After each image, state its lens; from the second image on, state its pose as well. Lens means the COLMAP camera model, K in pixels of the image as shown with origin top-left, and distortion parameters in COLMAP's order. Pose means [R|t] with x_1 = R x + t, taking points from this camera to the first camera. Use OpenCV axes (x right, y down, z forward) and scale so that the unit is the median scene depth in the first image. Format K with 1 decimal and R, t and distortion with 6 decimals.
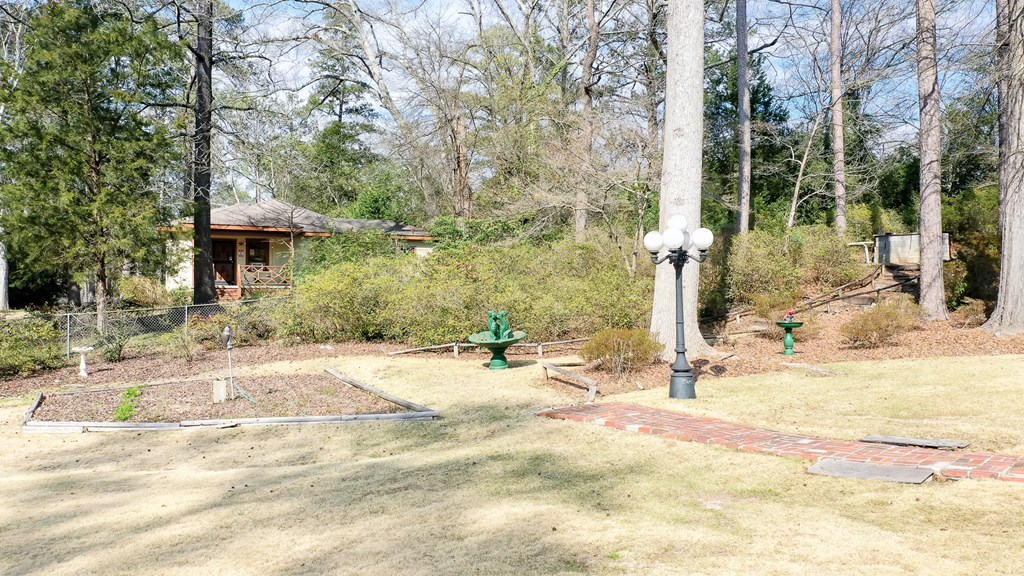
lens RADIAL K [[797.4, 0, 510.9], [0, 797.4, 288.0], [0, 0, 1]] dist [-0.026110, 0.008393]
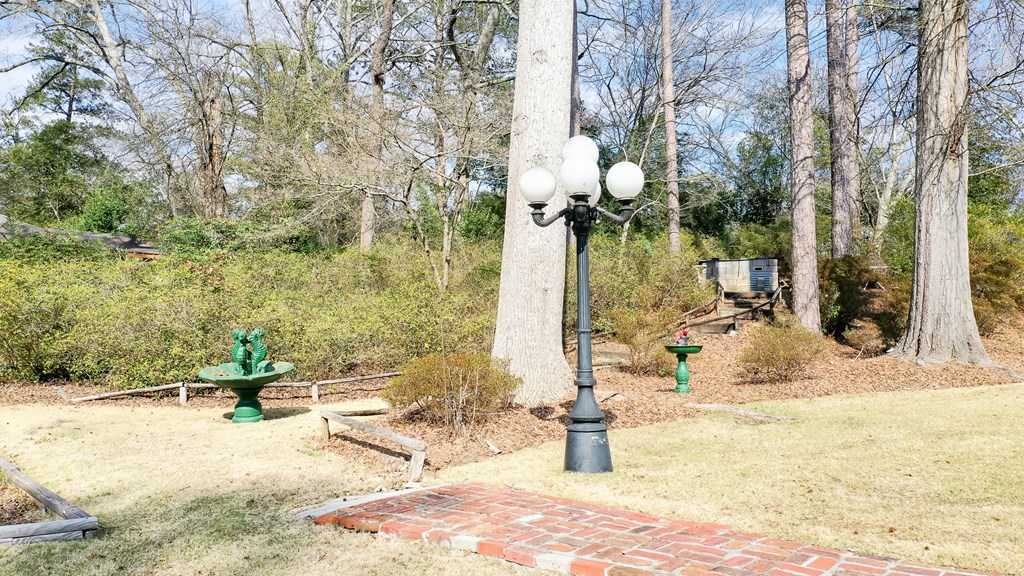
lens RADIAL K [[797.4, 0, 509.2], [0, 797.4, 285.1], [0, 0, 1]] dist [-0.026110, 0.008393]
pose [[0.960680, 0.024552, 0.276572, 0.005856], [-0.007414, 0.997996, -0.062841, 0.028022], [-0.277561, 0.058320, 0.958936, 0.295156]]
